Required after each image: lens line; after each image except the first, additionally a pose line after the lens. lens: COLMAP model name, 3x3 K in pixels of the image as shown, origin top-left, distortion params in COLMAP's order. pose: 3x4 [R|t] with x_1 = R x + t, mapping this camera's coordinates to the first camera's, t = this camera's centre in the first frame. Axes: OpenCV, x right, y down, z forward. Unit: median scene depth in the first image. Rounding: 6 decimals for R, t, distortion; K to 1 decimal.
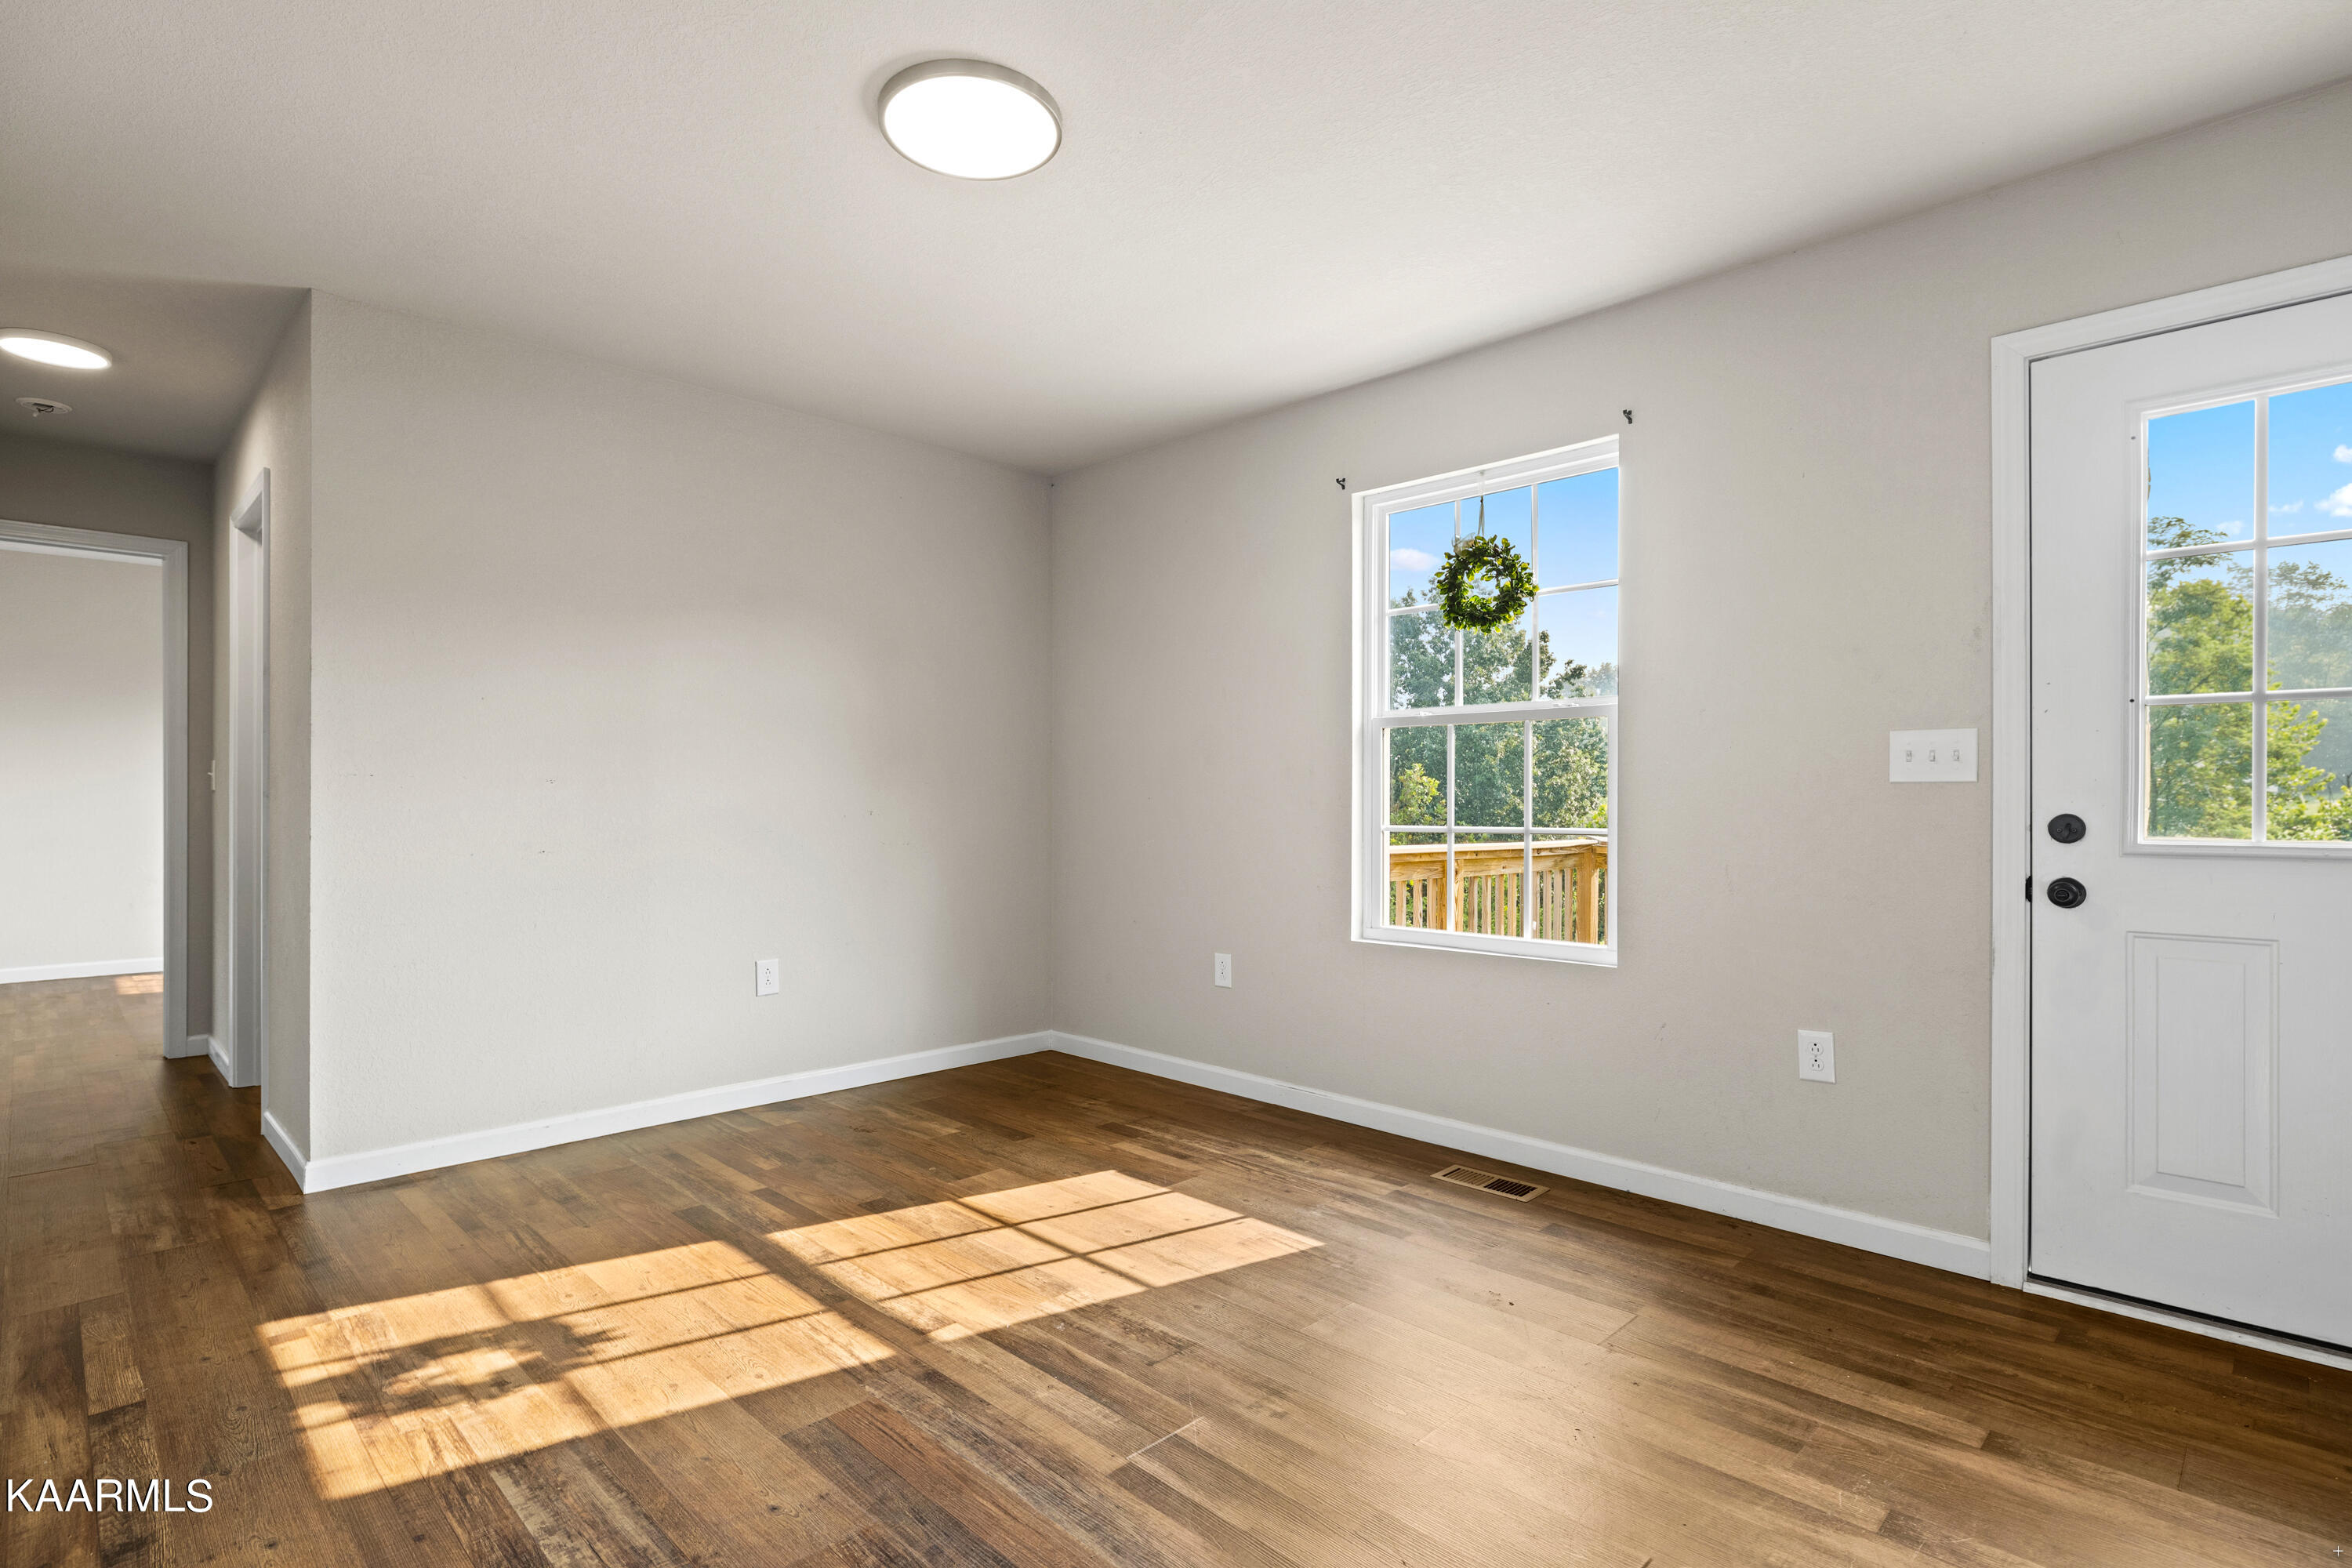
lens RADIAL K [[1108.9, 0, 1144.6], [0, 1108.9, 798.0], [0, 0, 1]] dist [-0.001710, -0.001536]
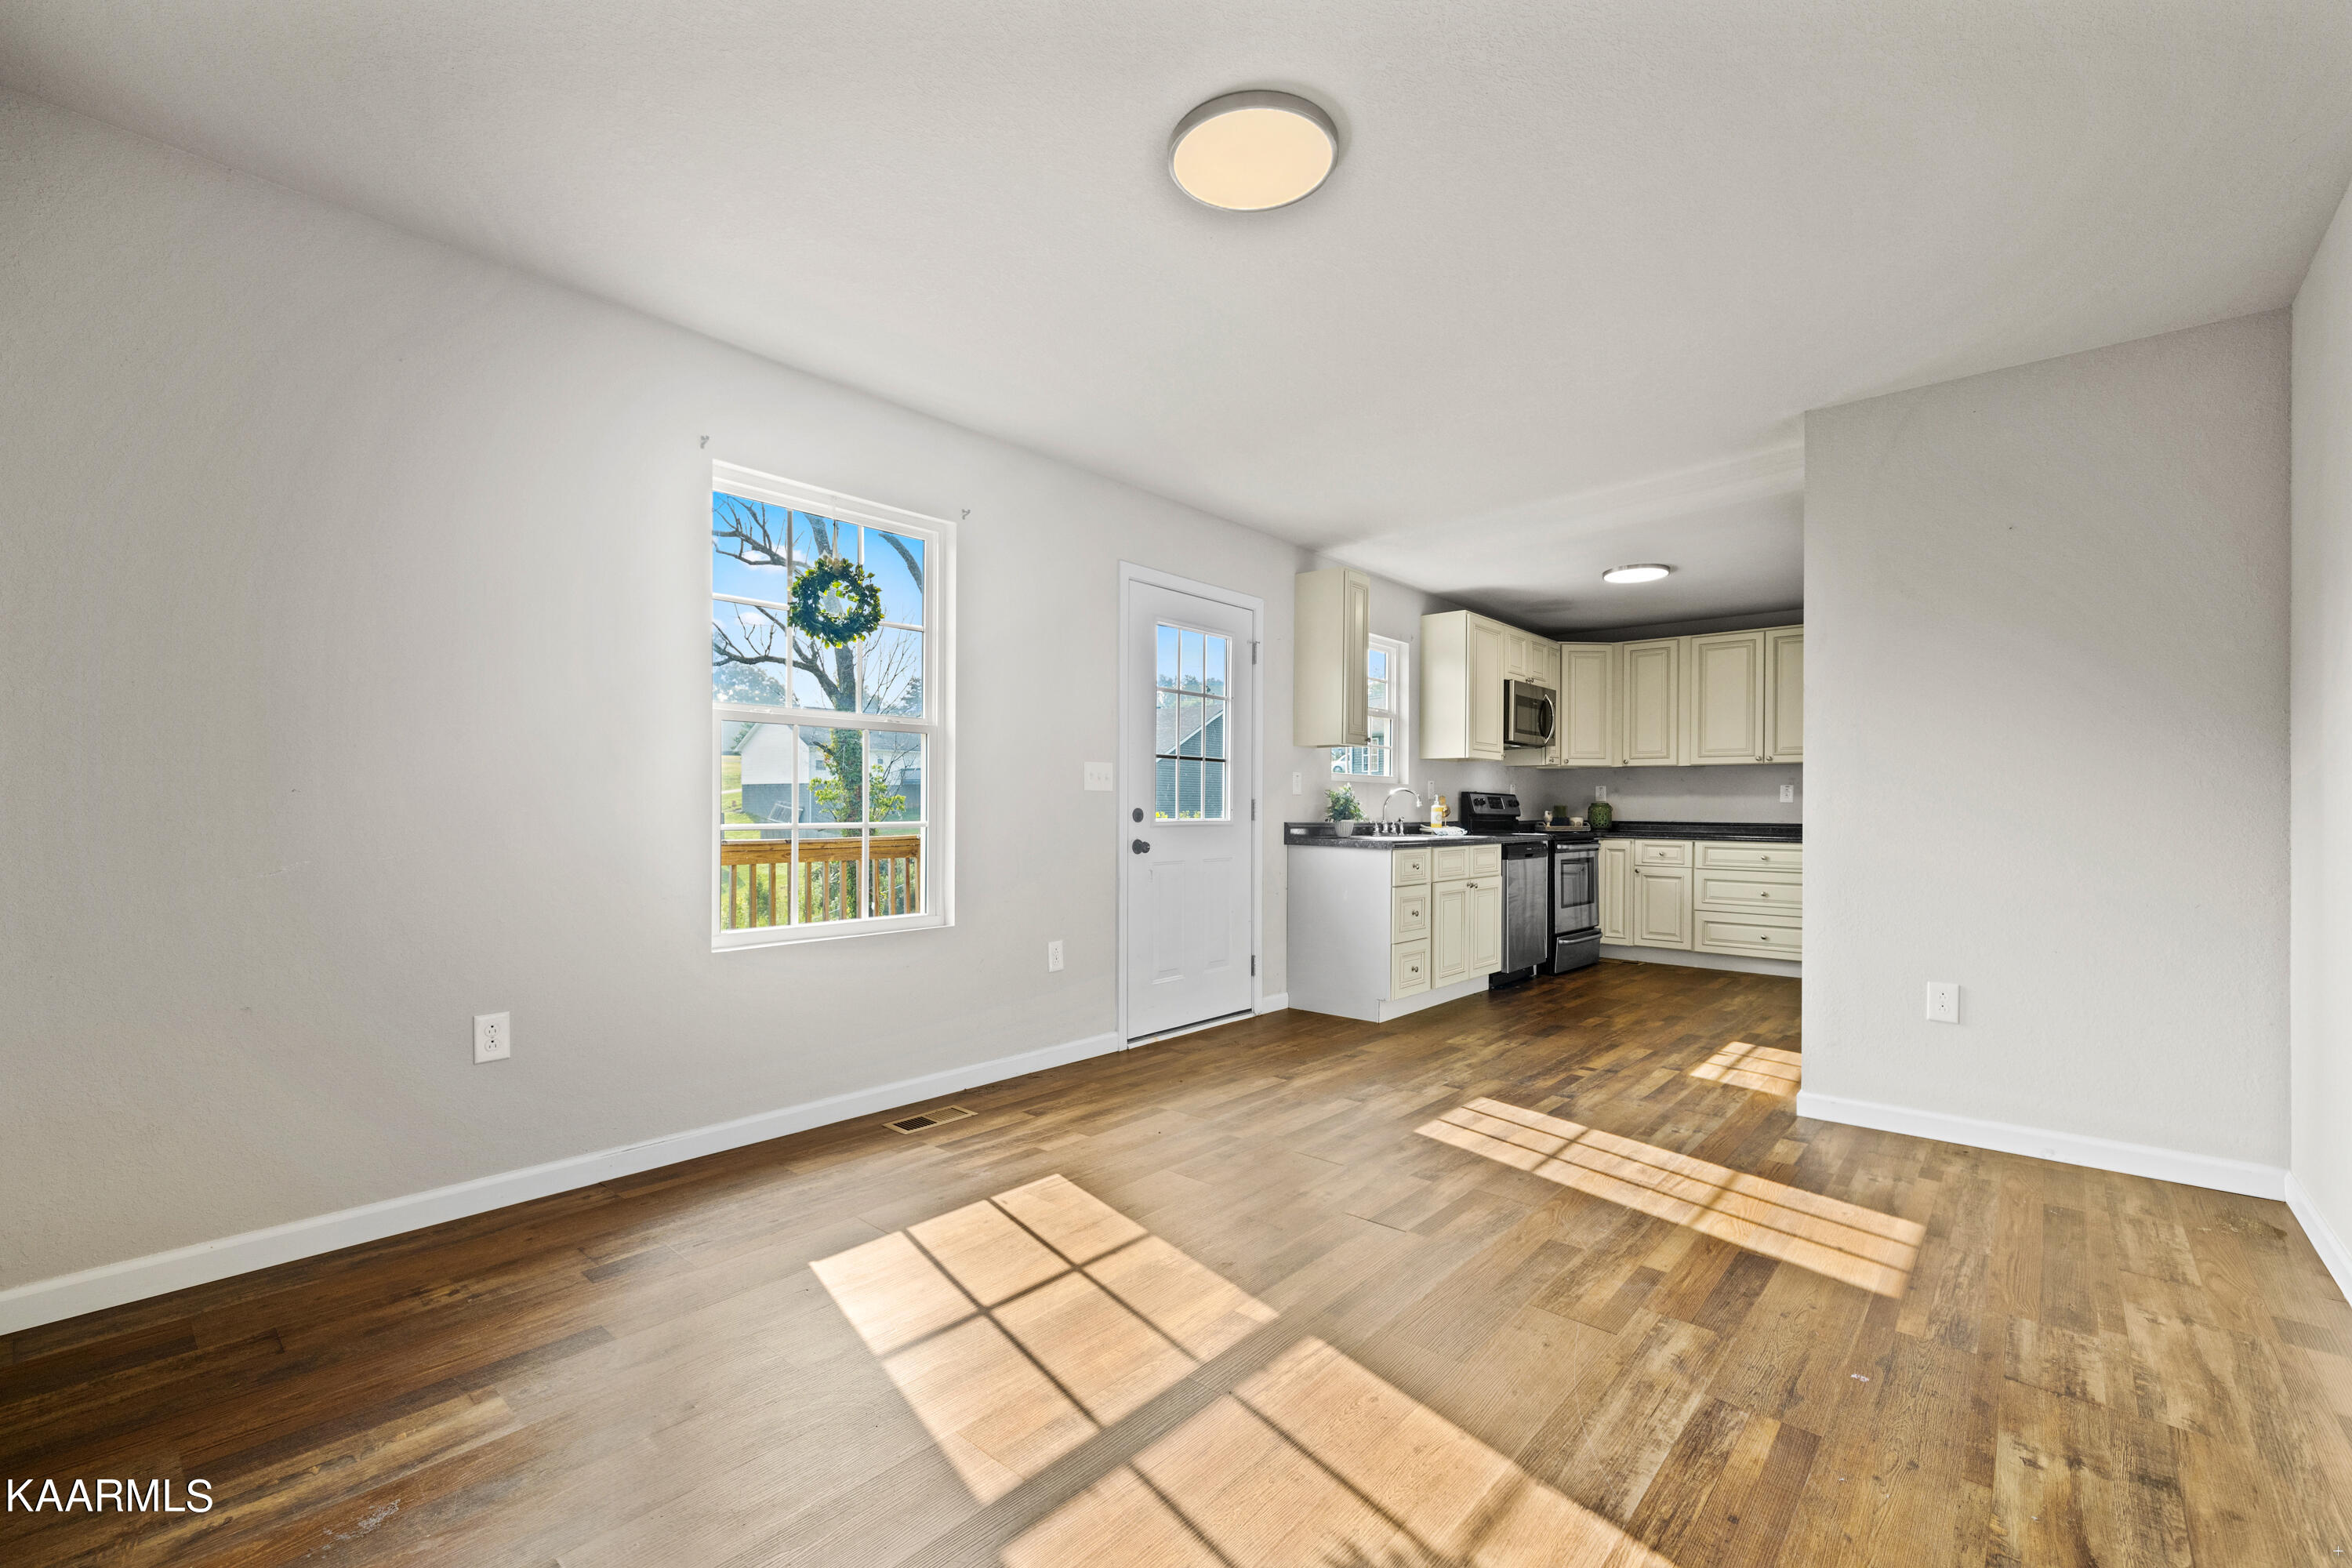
lens RADIAL K [[997.9, 0, 1197.0], [0, 997.9, 802.8], [0, 0, 1]] dist [-0.002980, 0.000411]
pose [[-0.075894, -0.000913, 0.997115, -0.797814], [-0.010866, 0.999941, 0.000088, 0.002574], [-0.997057, -0.010828, -0.075900, 0.814386]]
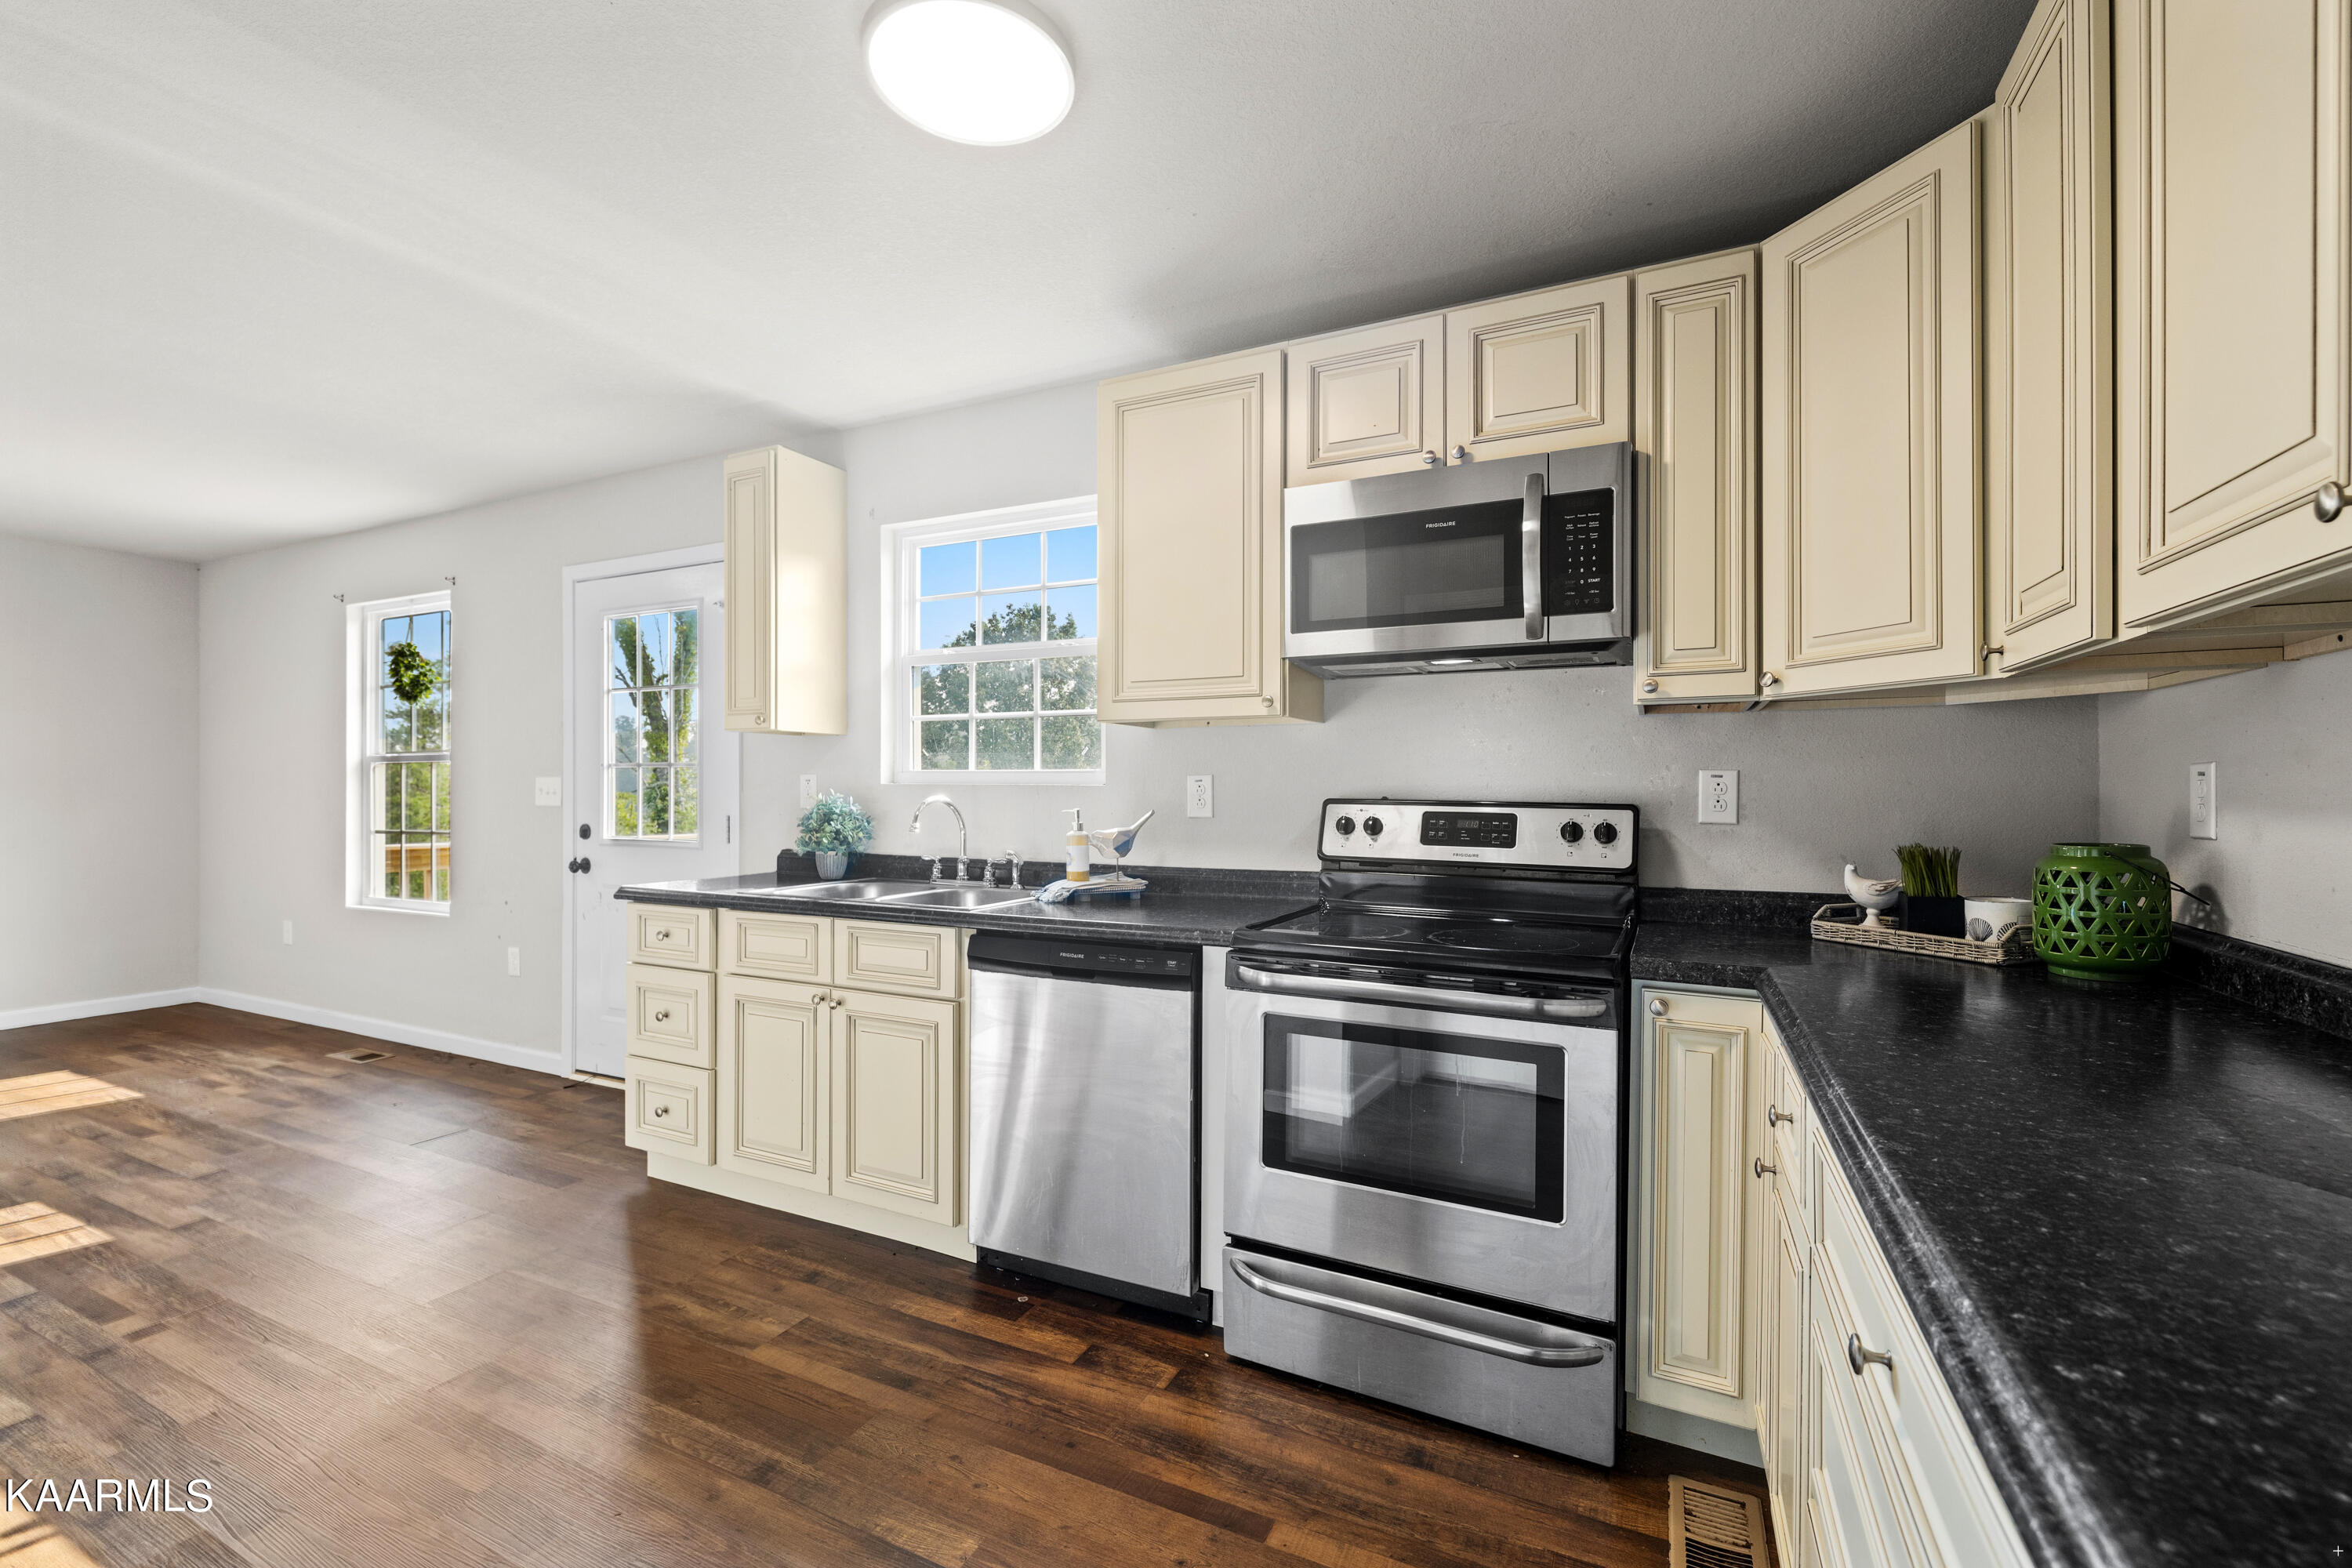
lens RADIAL K [[997.9, 0, 1178.5], [0, 997.9, 788.0], [0, 0, 1]] dist [-0.002980, 0.000411]
pose [[0.947487, -0.001079, 0.319792, 0.988231], [0.000129, 0.999996, 0.002994, -0.041335], [-0.319794, -0.002796, 0.947483, -0.745055]]
